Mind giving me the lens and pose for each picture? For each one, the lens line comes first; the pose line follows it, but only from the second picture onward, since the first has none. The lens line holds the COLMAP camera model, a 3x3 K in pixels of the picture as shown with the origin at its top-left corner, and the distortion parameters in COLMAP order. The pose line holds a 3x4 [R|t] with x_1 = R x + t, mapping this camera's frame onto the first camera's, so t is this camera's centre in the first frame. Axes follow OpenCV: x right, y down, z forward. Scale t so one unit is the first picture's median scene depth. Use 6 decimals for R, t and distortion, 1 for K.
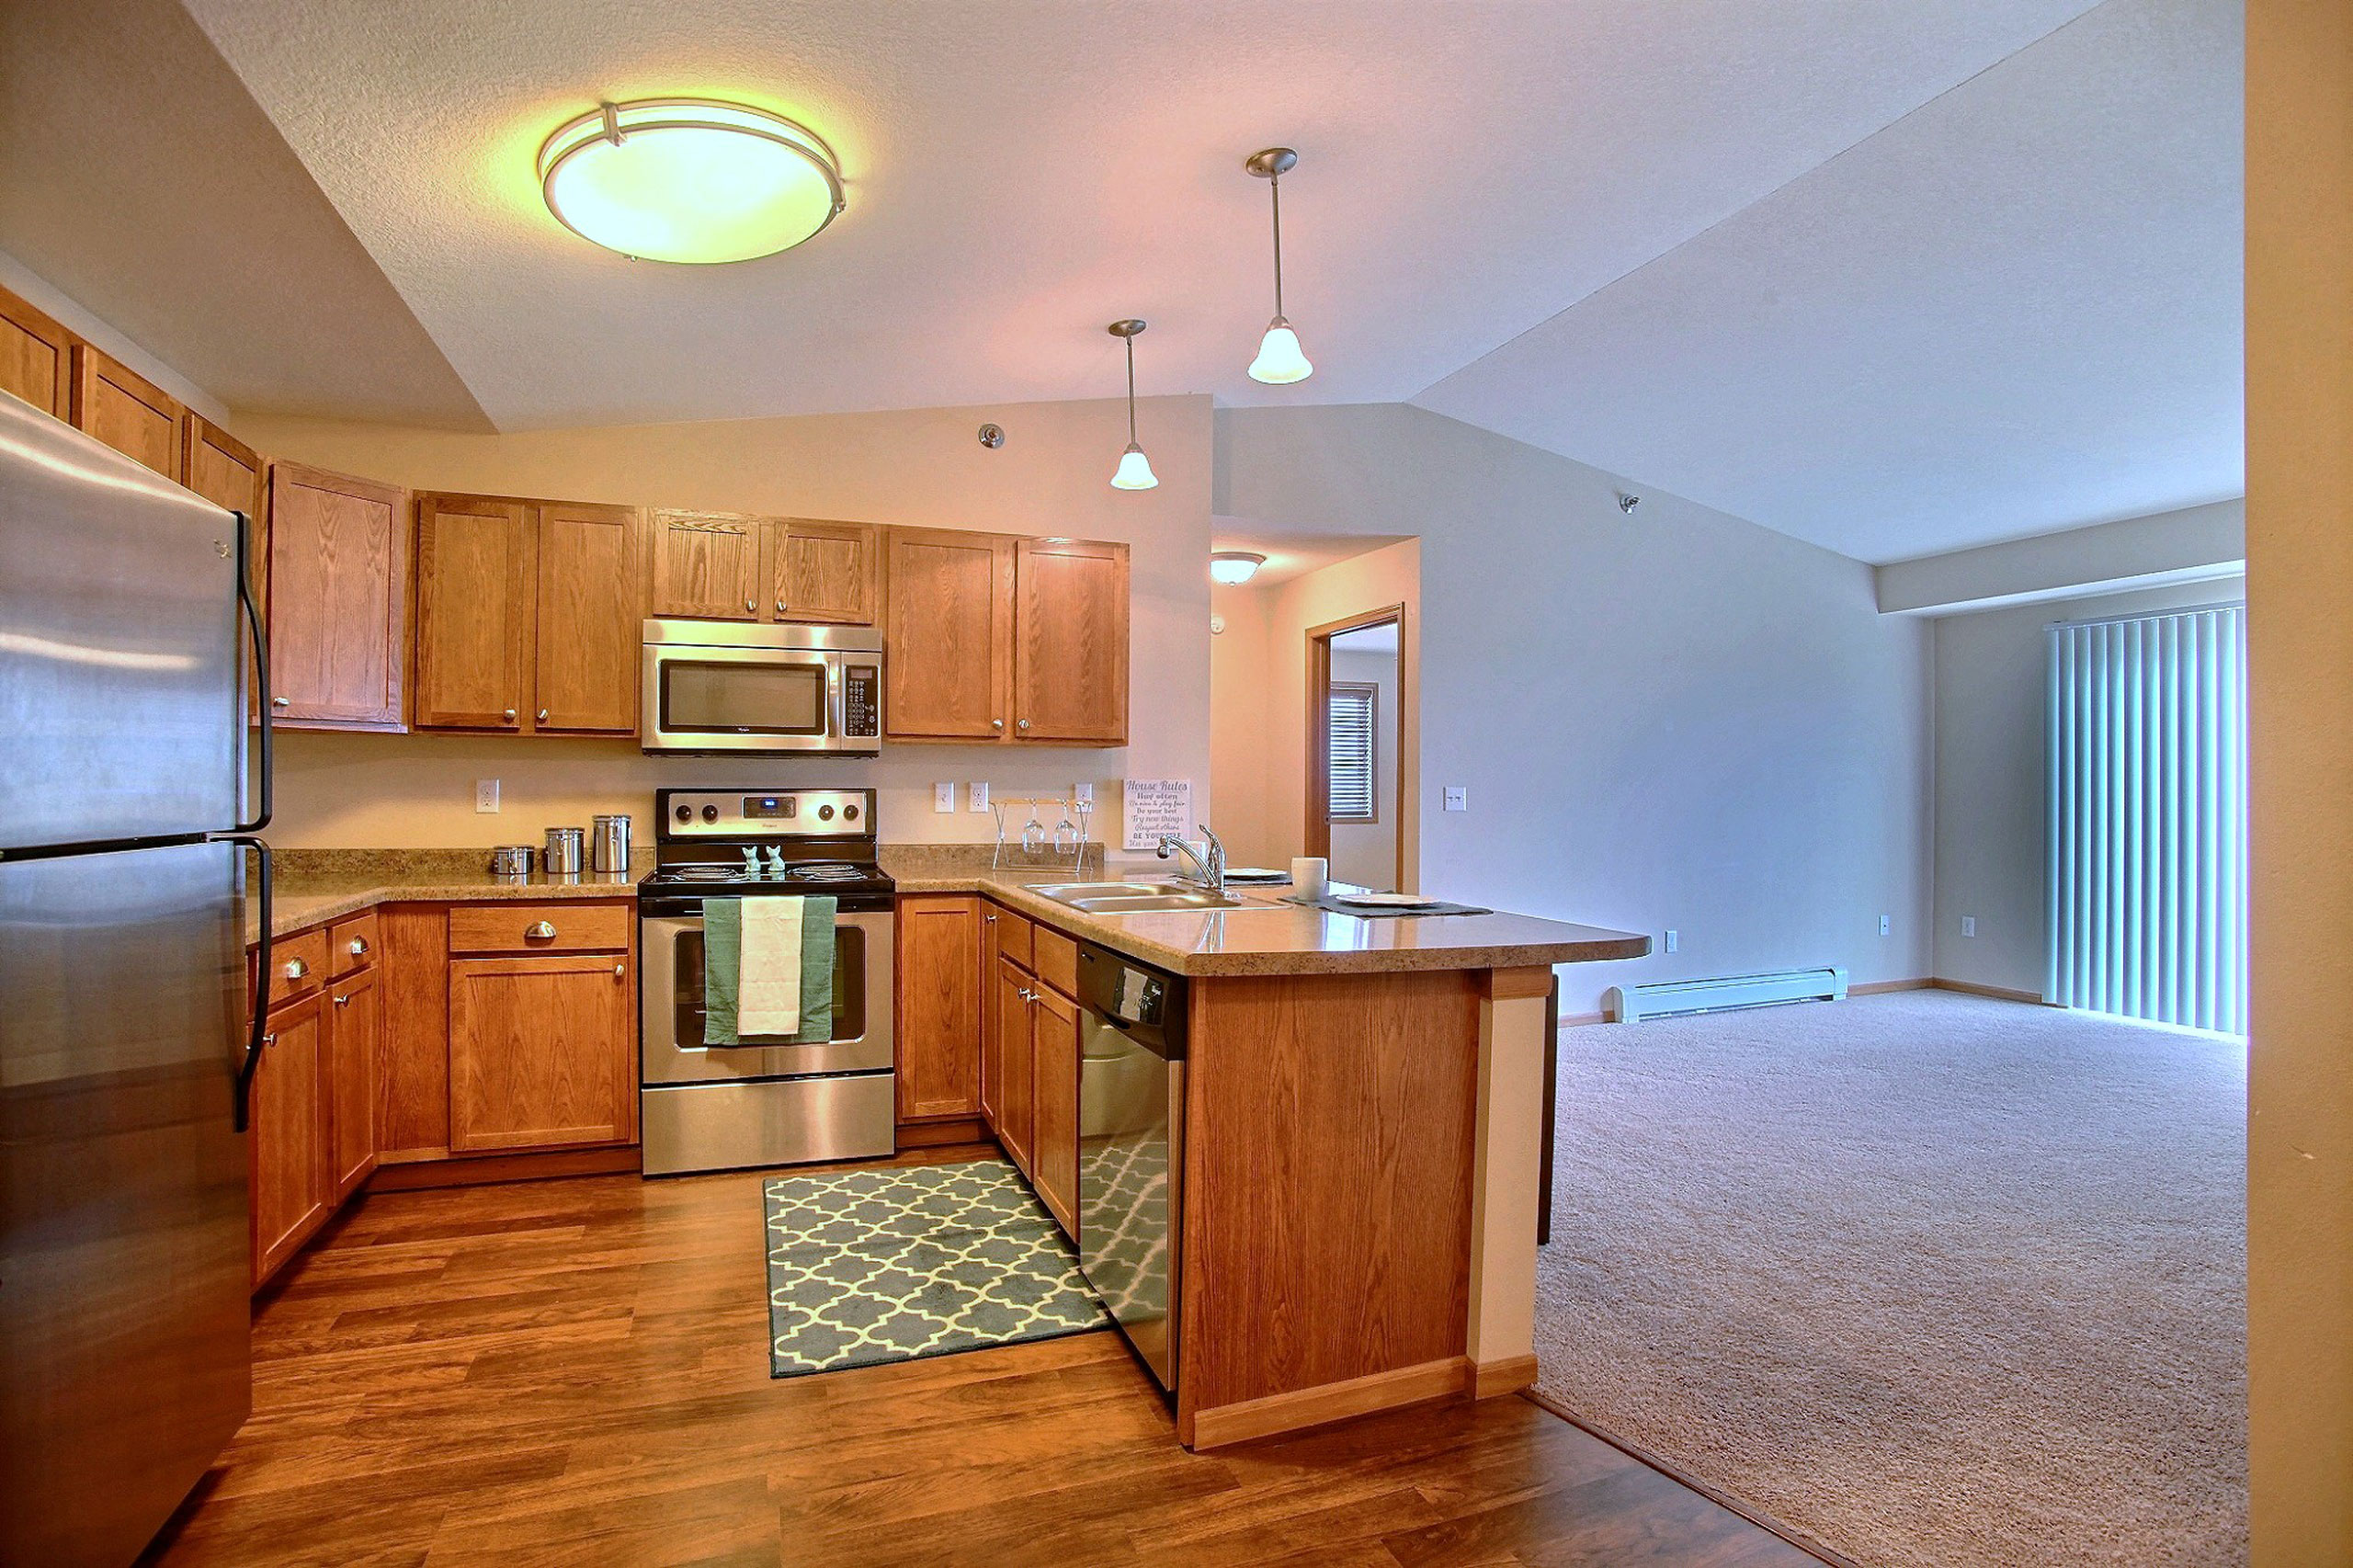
lens RADIAL K [[1144.9, 0, 1172.8], [0, 1144.9, 782.4], [0, 0, 1]] dist [-0.050632, 0.011202]
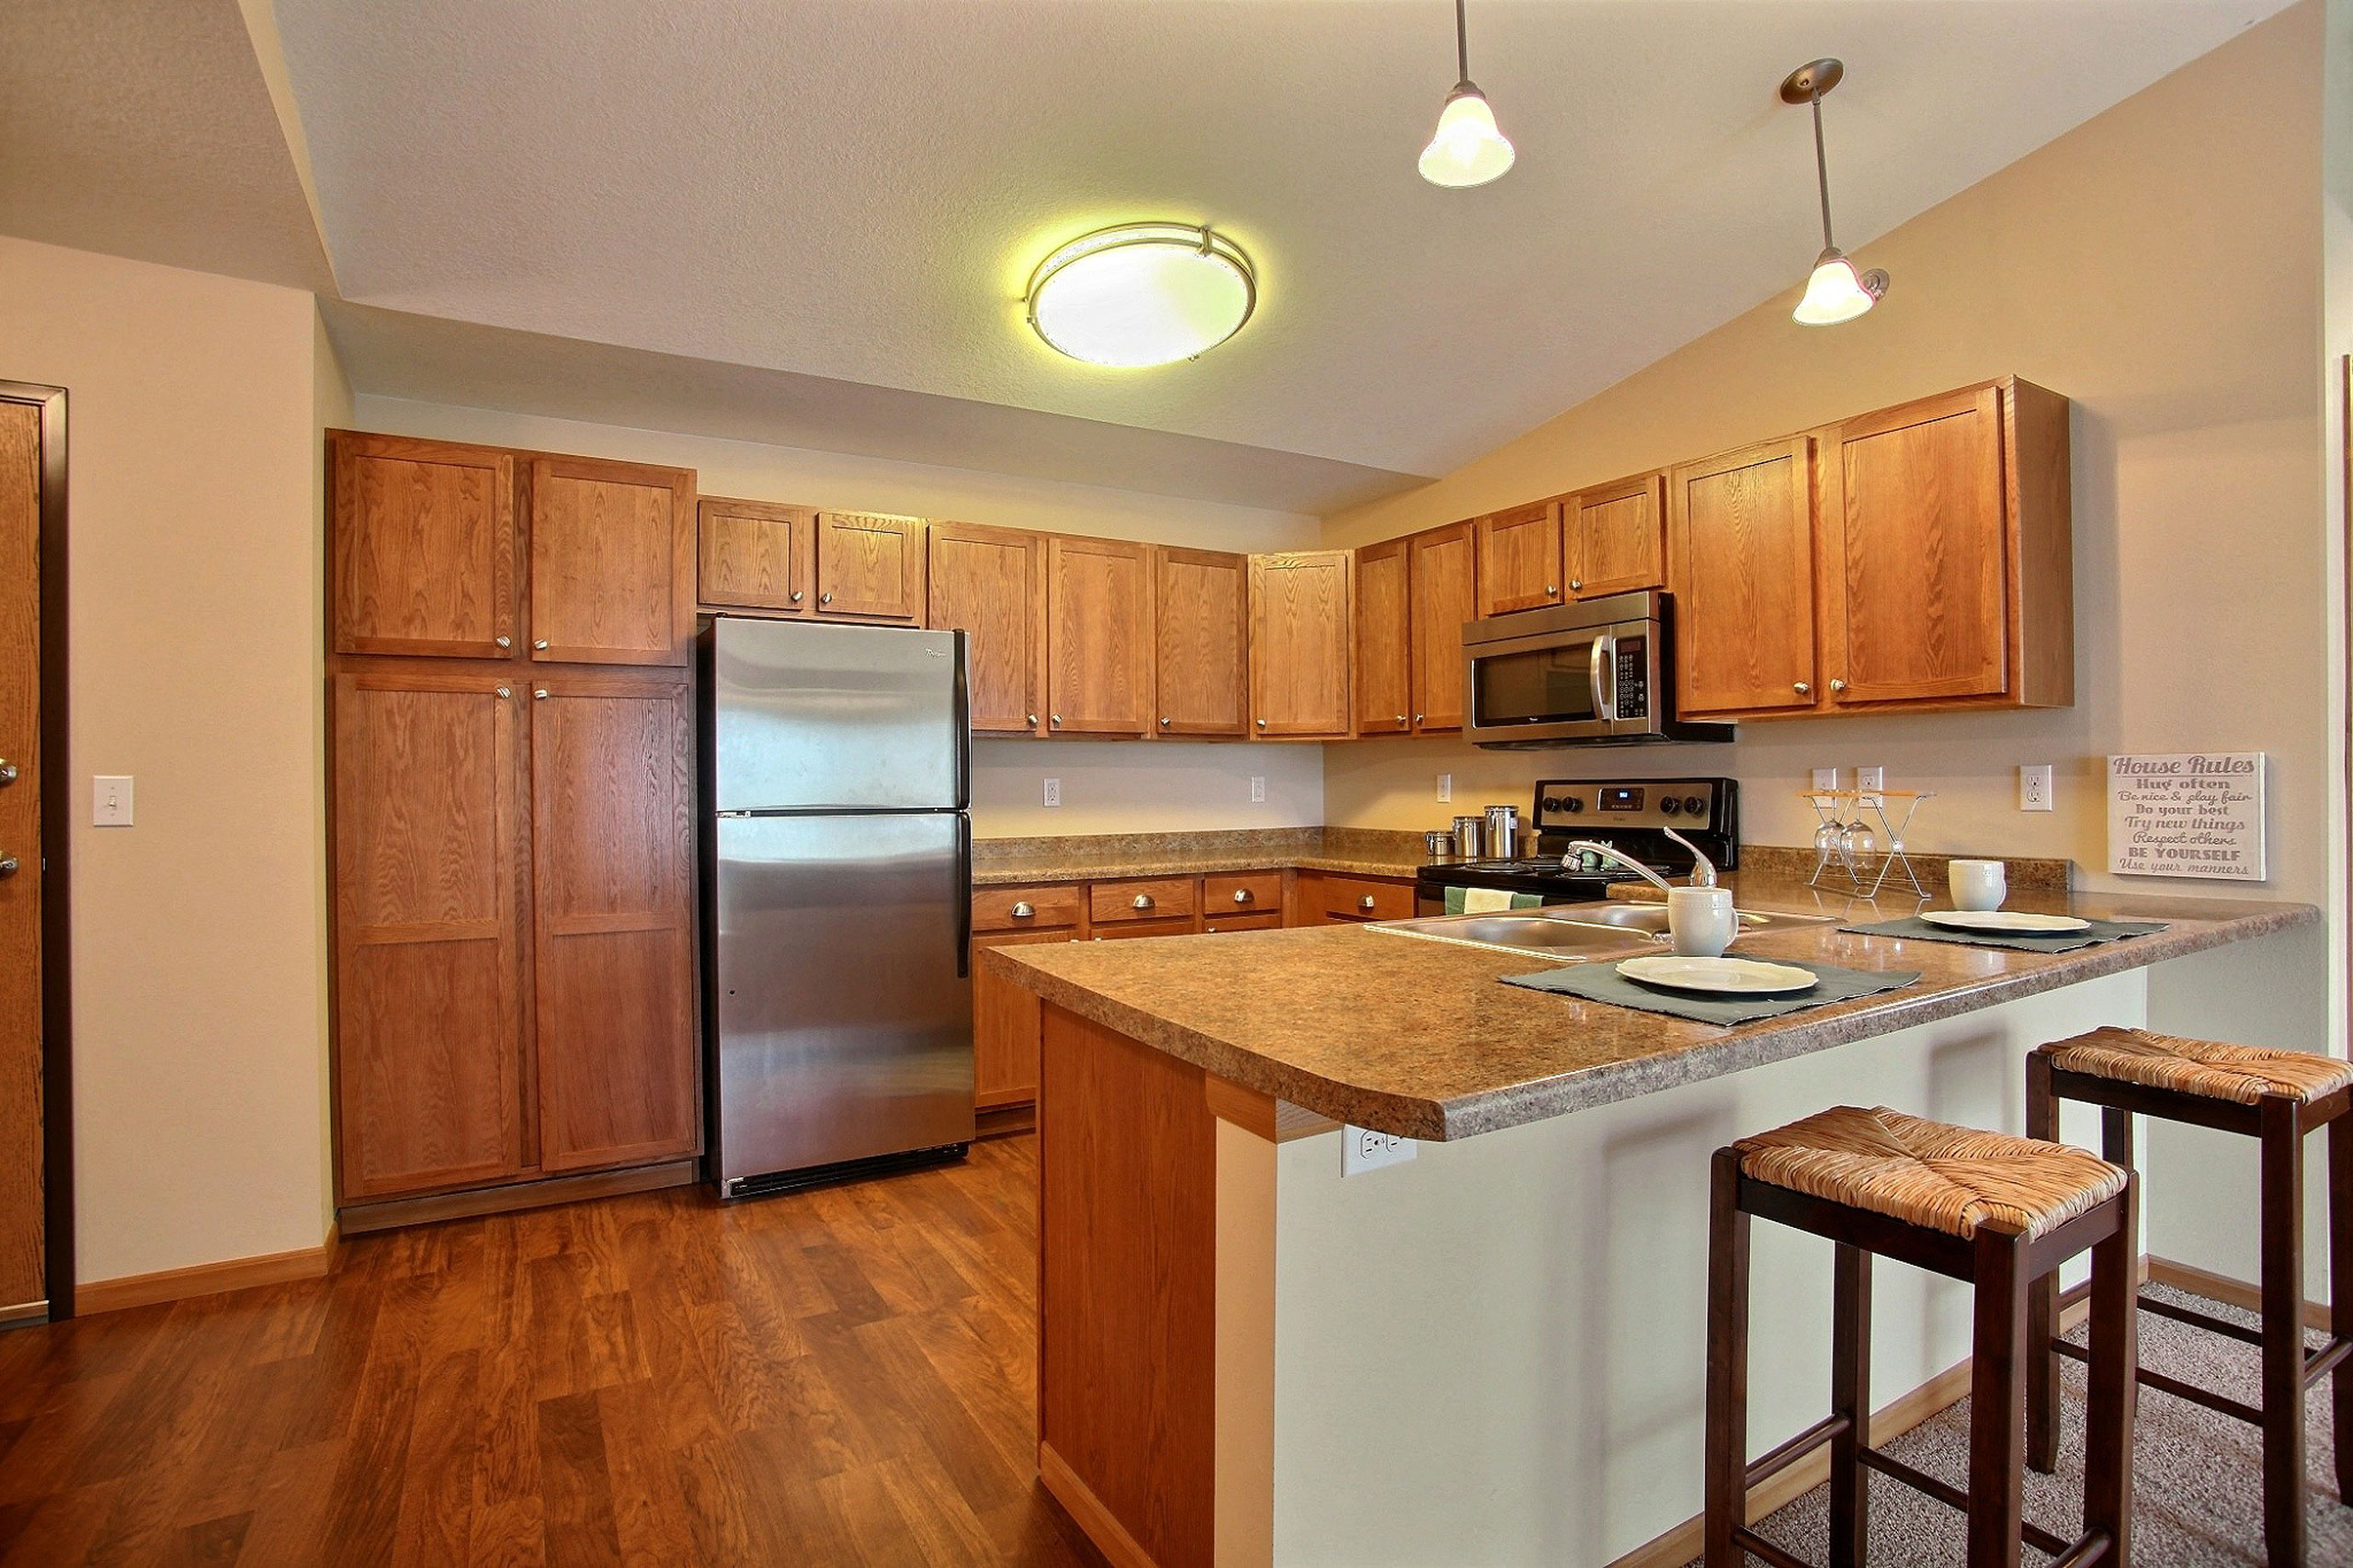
lens RADIAL K [[1144.9, 0, 1188.5], [0, 1144.9, 787.2], [0, 0, 1]] dist [-0.050632, 0.011202]
pose [[0.197565, -0.002478, -0.980287, 0.509633], [0.016358, 0.999866, 0.000770, 0.006092], [0.980153, -0.016188, 0.197579, 0.493149]]
